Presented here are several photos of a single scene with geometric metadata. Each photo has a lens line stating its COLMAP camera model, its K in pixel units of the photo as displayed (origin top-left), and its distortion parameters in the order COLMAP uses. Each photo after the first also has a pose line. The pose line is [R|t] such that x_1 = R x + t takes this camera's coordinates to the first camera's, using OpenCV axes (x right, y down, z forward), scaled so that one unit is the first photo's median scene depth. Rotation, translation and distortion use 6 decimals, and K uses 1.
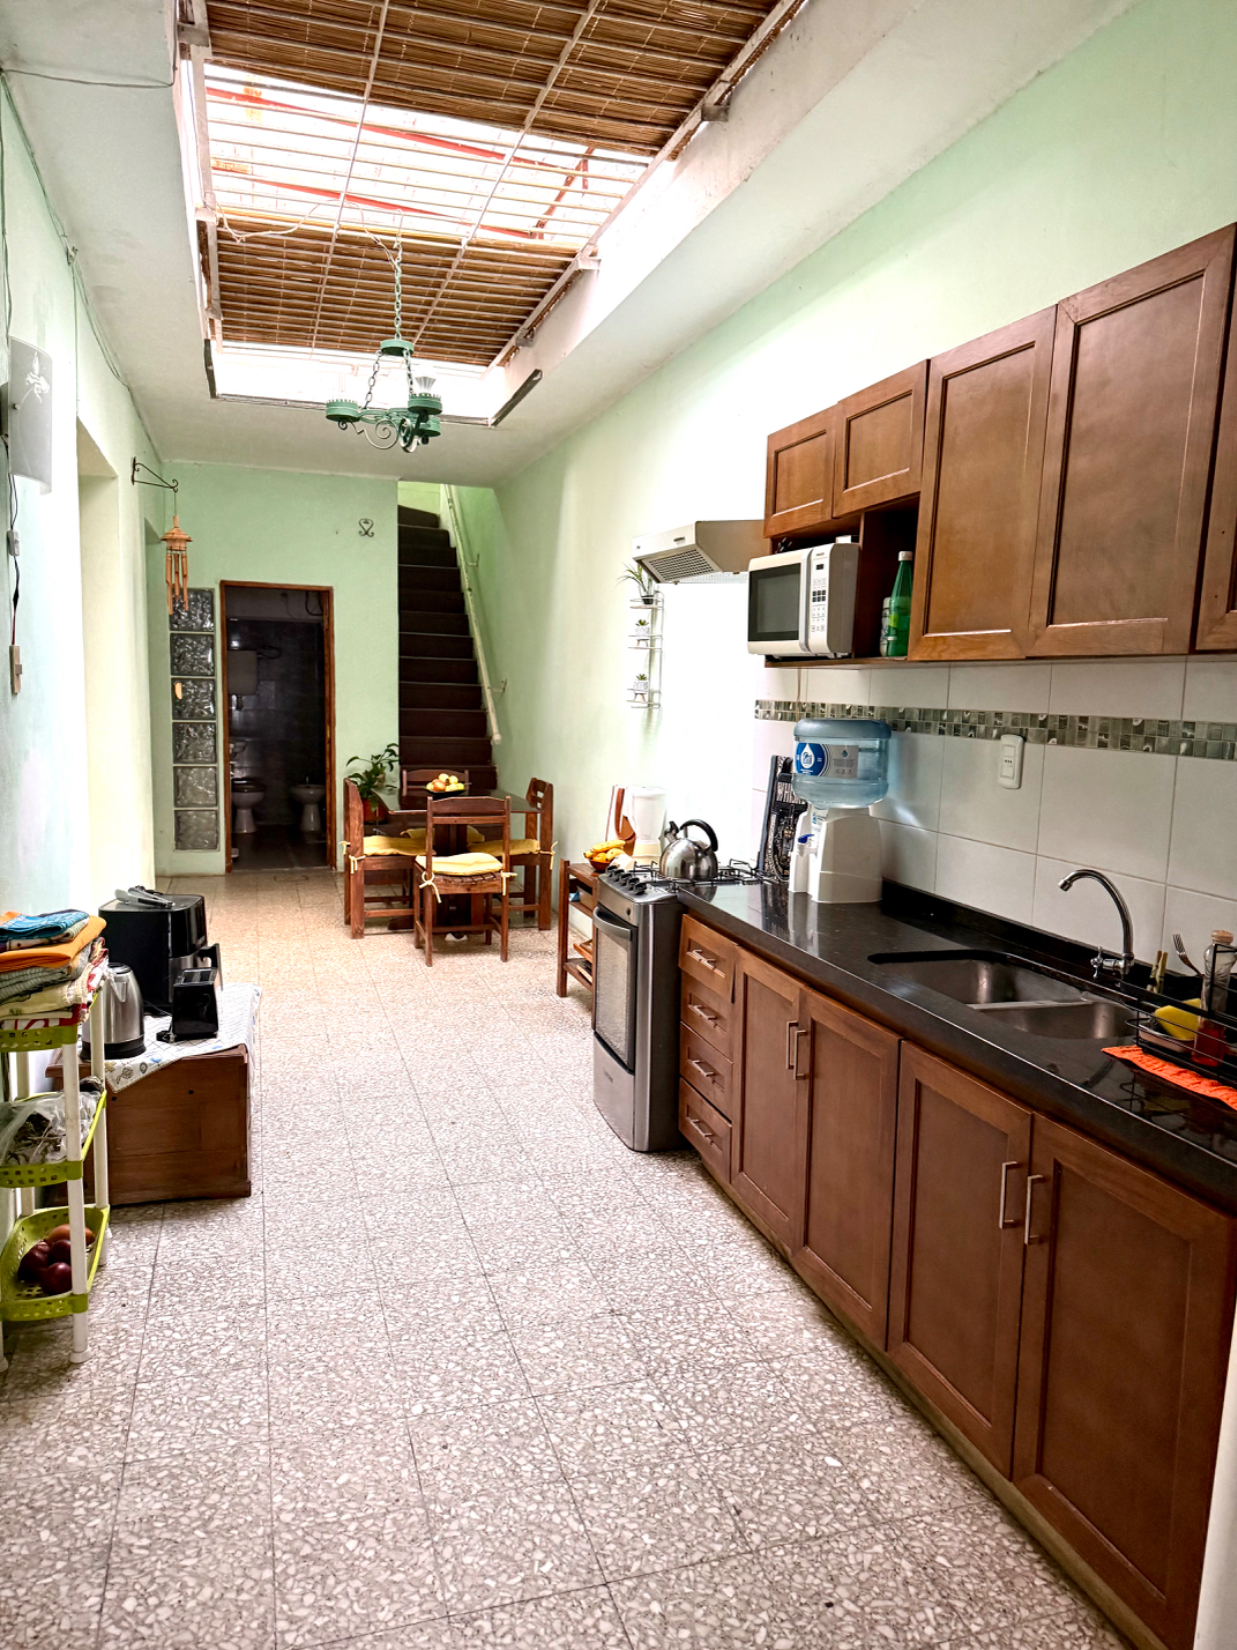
lens RADIAL K [[1169.5, 0, 614.5], [0, 1169.5, 842.1], [0, 0, 1]] dist [0.048033, -0.056591]
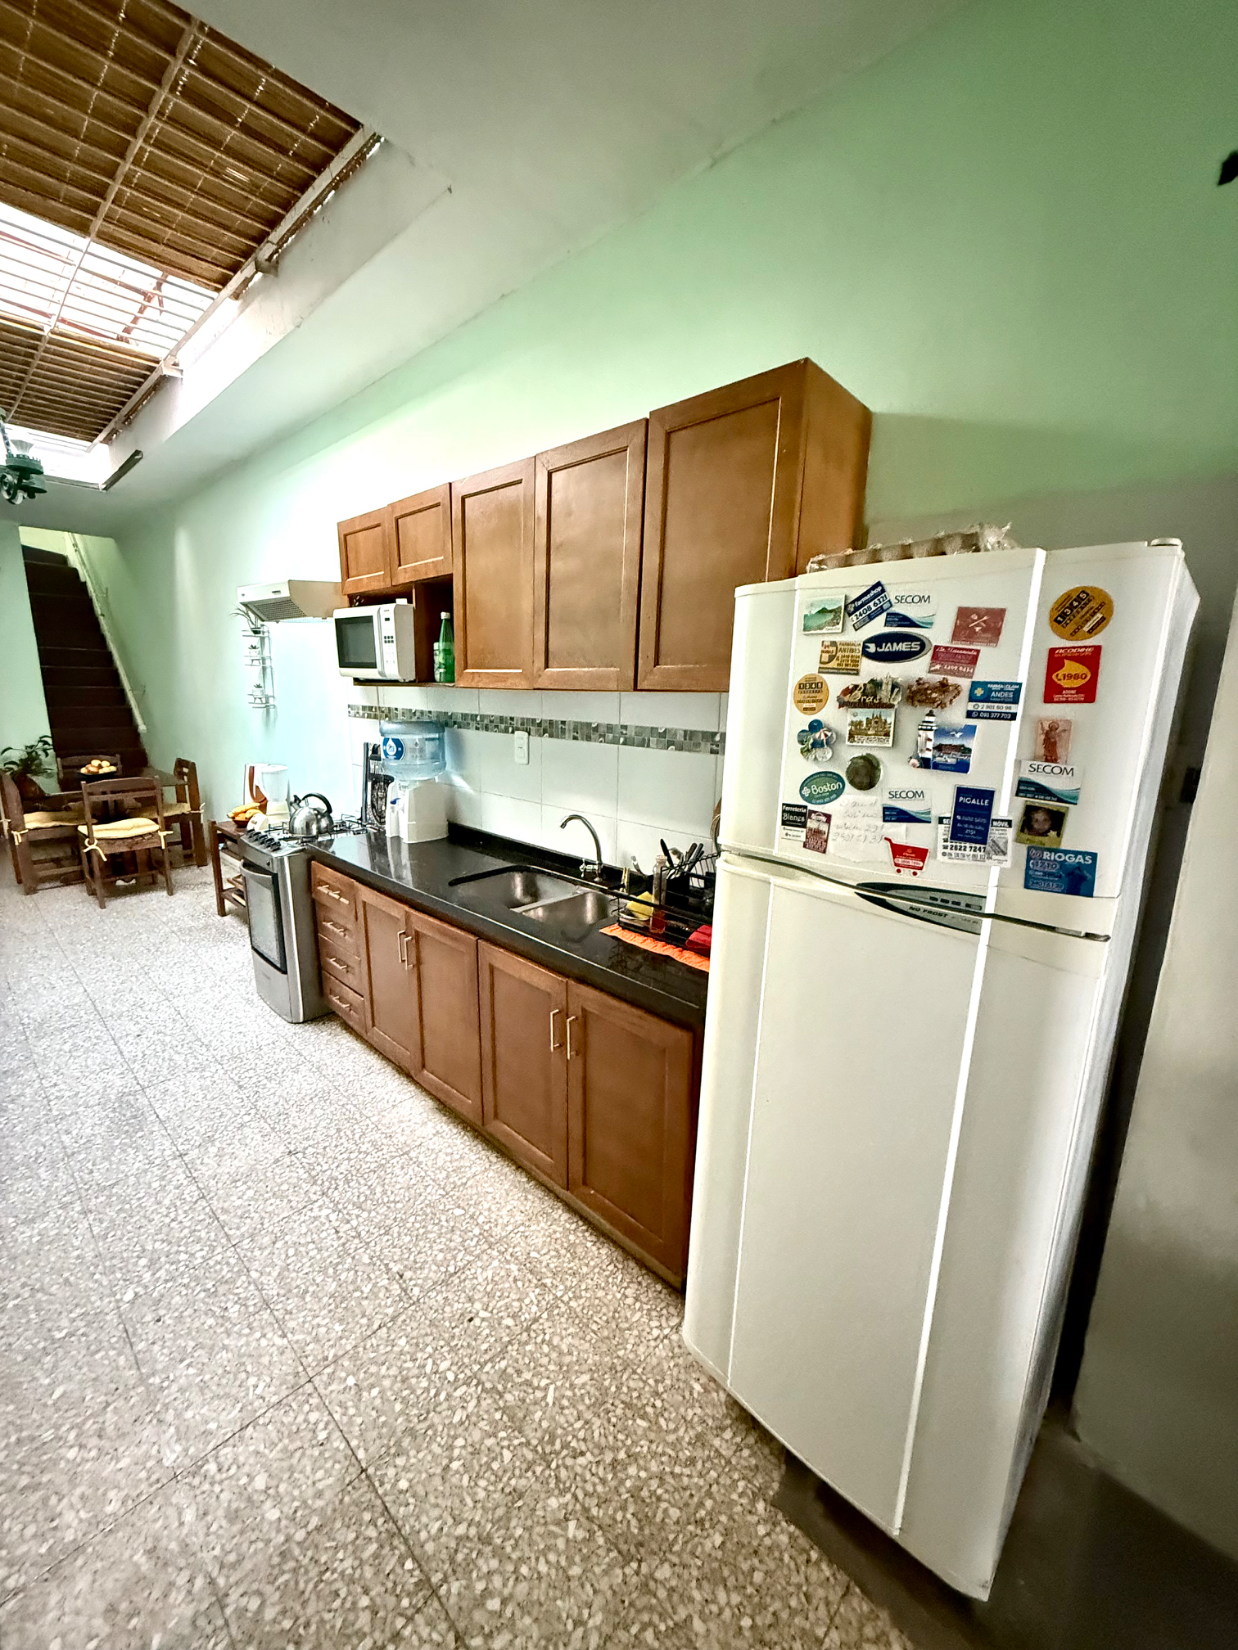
lens RADIAL K [[658.1, 0, 612.6], [0, 658.1, 820.1], [0, 0, 1]] dist [0.006436, -0.001115]
pose [[0.874446, -0.109563, 0.472589, 0.005862], [0.069442, 0.992400, 0.101583, -0.052070], [-0.480127, -0.056012, 0.875409, 0.136430]]
